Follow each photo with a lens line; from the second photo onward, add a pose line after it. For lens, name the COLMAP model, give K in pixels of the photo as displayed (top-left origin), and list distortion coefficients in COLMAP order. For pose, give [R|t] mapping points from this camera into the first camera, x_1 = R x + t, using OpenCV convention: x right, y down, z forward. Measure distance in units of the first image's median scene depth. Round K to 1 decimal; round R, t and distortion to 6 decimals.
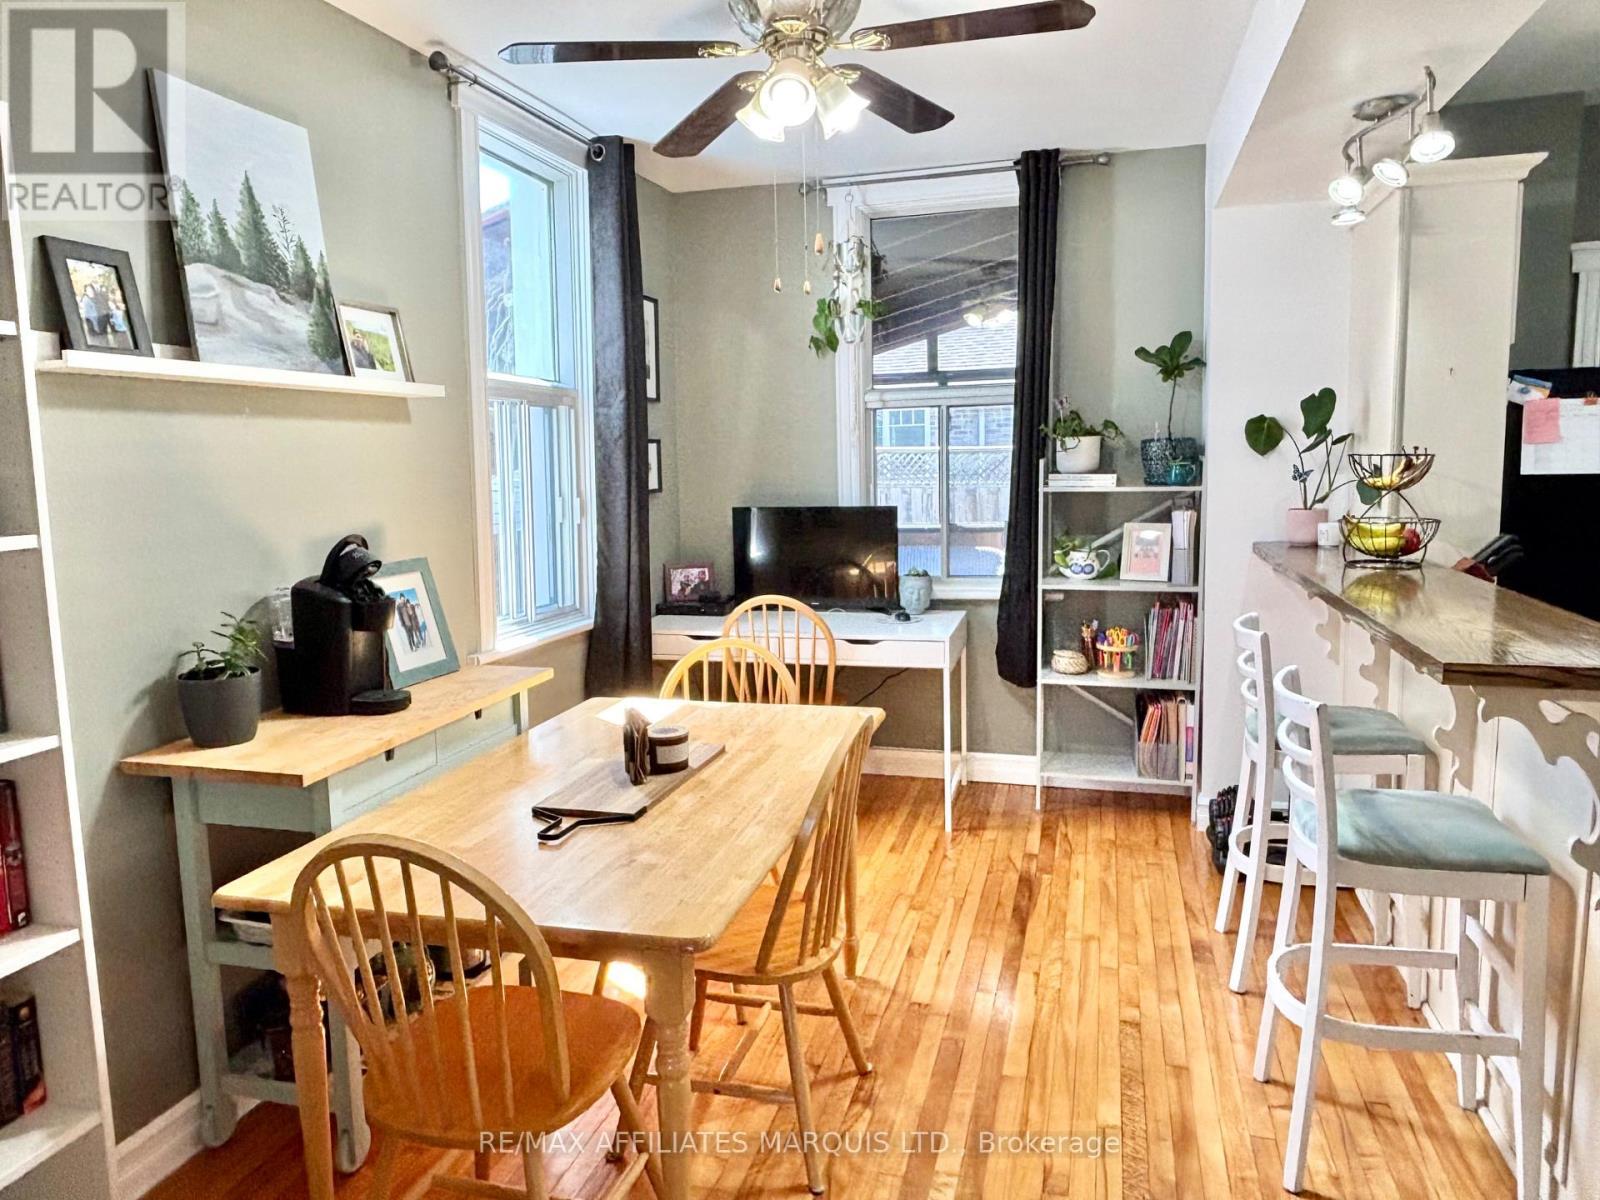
lens RADIAL K [[1149.4, 0, 755.6], [0, 1149.4, 597.3], [0, 0, 1]] dist [0.053863, -0.075114]
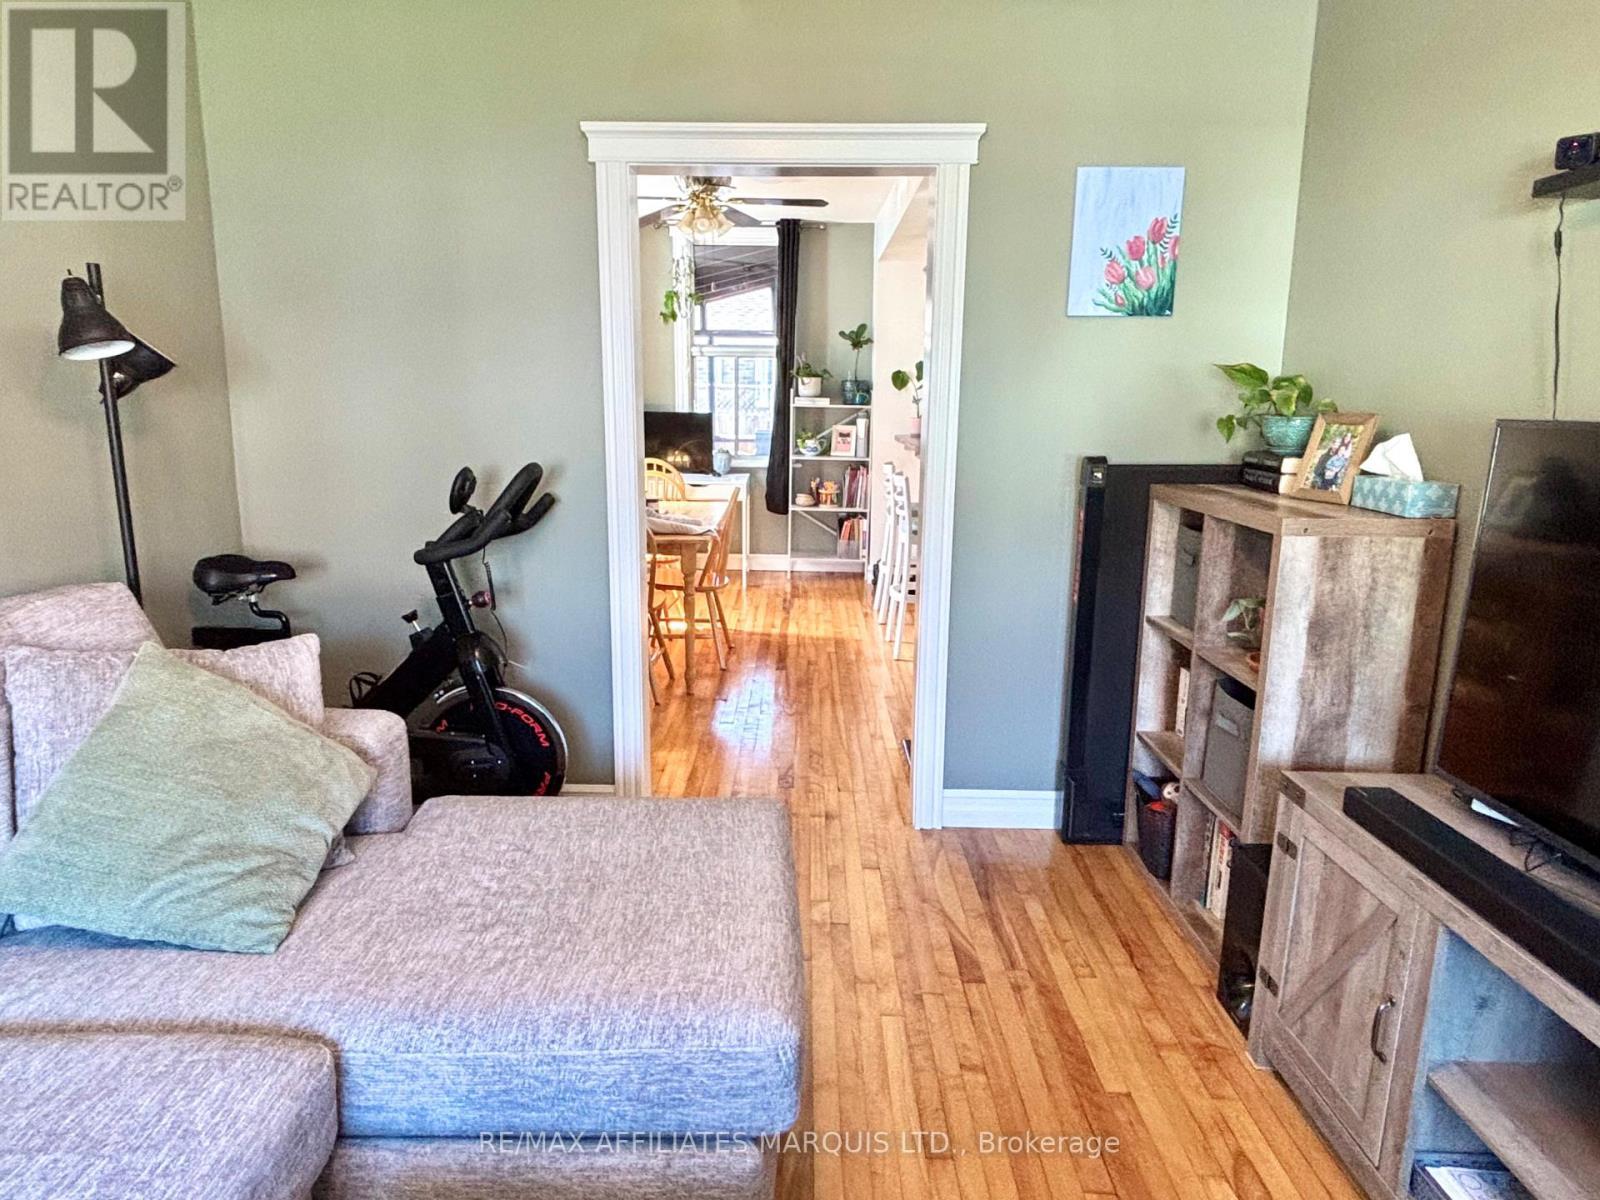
lens RADIAL K [[1015.6, 0, 797.4], [0, 1015.6, 602.3], [0, 0, 1]] dist [0.074624, -0.101303]
pose [[0.959231, -0.022163, 0.281753, -0.211578], [0.000178, 0.996968, 0.077817, 0.095015], [-0.282623, -0.074594, 0.956326, -0.595993]]
